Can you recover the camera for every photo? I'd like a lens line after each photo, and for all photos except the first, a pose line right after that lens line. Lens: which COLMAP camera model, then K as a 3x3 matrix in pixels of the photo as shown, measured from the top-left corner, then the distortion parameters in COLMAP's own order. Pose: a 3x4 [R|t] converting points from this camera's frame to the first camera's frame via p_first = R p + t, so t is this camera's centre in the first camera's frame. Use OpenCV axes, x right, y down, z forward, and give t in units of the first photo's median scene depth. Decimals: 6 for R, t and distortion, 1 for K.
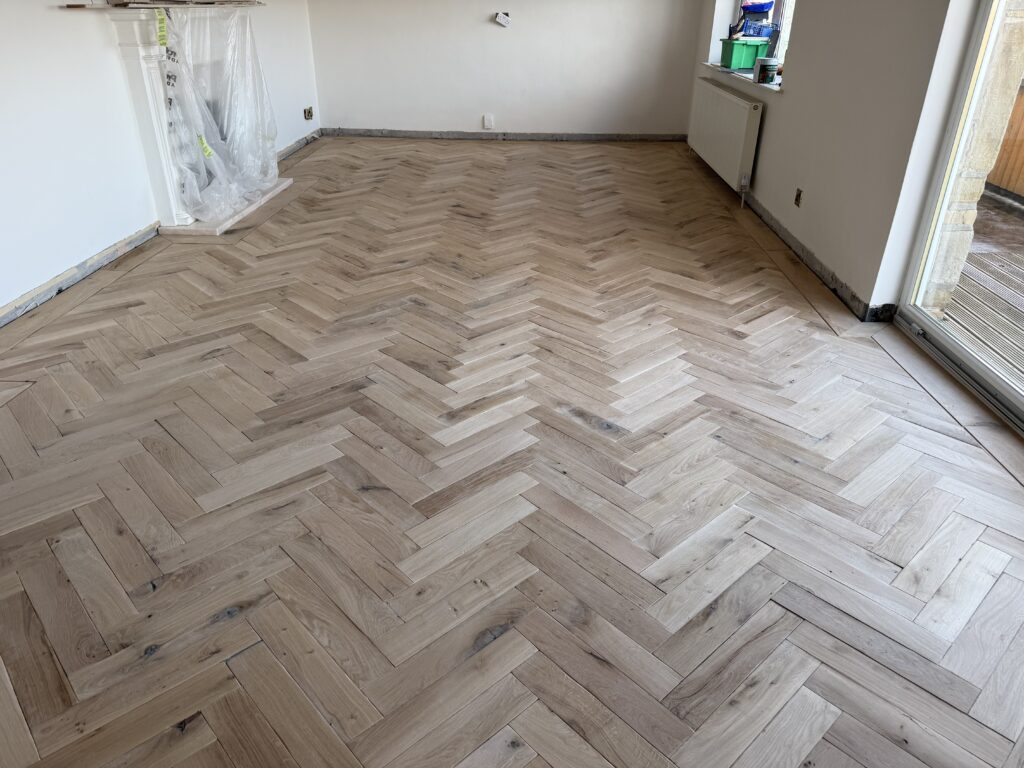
lens RADIAL K [[719.6, 0, 515.7], [0, 719.6, 391.8], [0, 0, 1]] dist [0.049917, -0.064338]
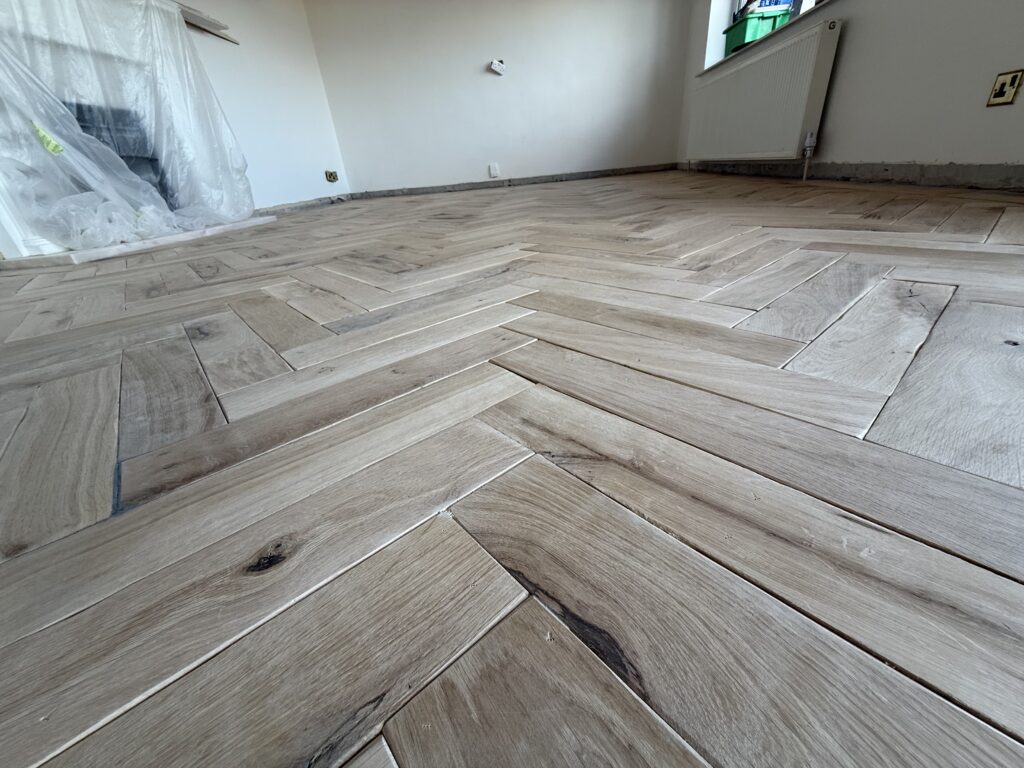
lens RADIAL K [[409.6, 0, 516.6], [0, 409.6, 382.6], [0, 0, 1]] dist [0.003059, -0.001256]
pose [[0.994901, -0.073295, -0.069274, 0.040067], [0.072832, 0.997302, -0.009193, -0.097202], [0.069761, 0.004100, 0.997555, 0.924066]]
